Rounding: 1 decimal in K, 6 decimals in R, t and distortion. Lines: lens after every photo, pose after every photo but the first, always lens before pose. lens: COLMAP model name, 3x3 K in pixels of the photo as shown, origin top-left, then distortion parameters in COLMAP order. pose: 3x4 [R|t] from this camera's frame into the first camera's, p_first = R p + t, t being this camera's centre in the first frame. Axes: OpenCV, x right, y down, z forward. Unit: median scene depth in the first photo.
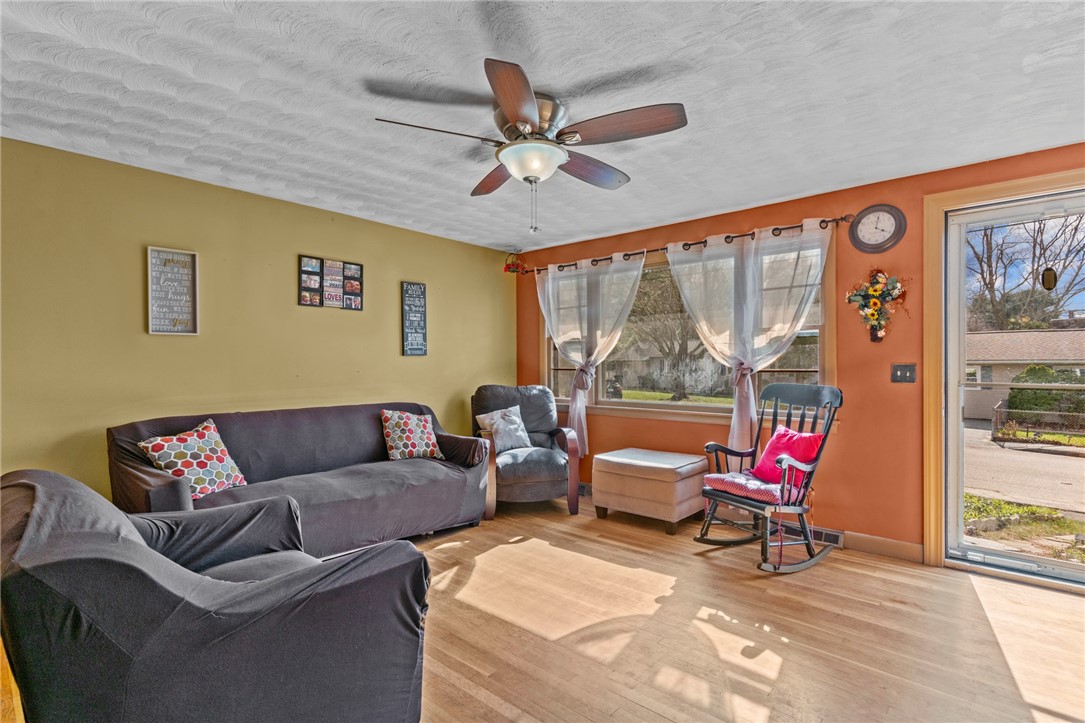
lens RADIAL K [[527.7, 0, 542.5], [0, 527.7, 361.5], [0, 0, 1]] dist [-0.000956, -0.000072]
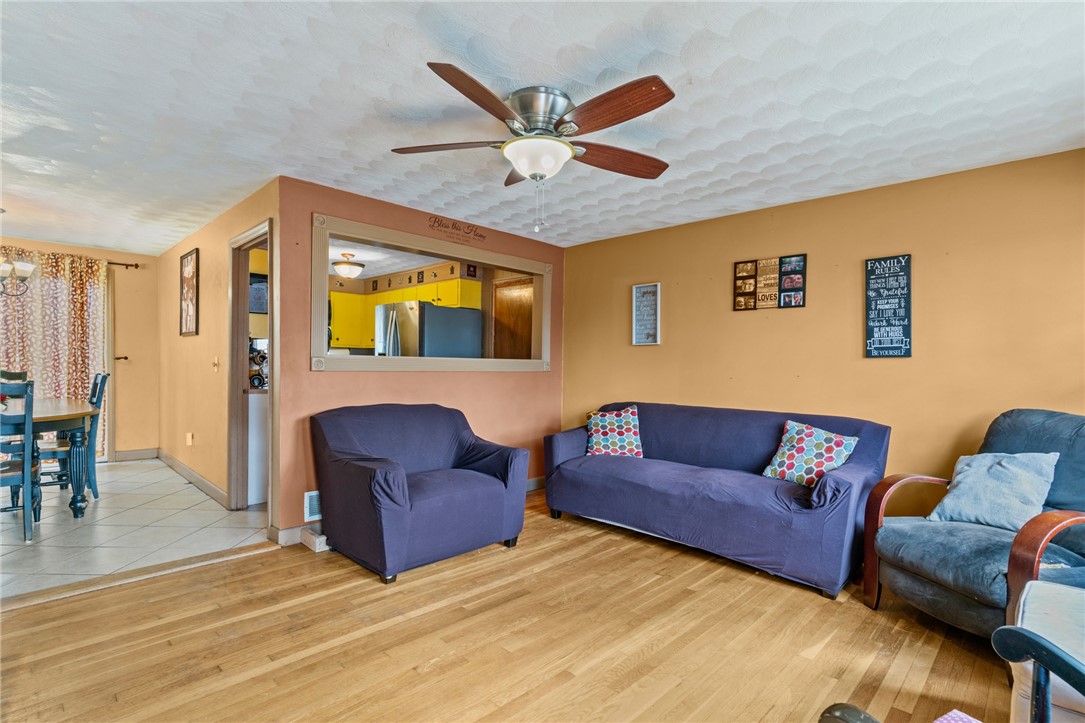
lens RADIAL K [[522.9, 0, 537.0], [0, 522.9, 375.1], [0, 0, 1]] dist [-0.001422, -0.000253]
pose [[-0.059445, 0.017629, -0.998076, 0.576747], [-0.012619, 0.999751, 0.018410, 0.006899], [0.998152, 0.013689, -0.059208, 0.639574]]
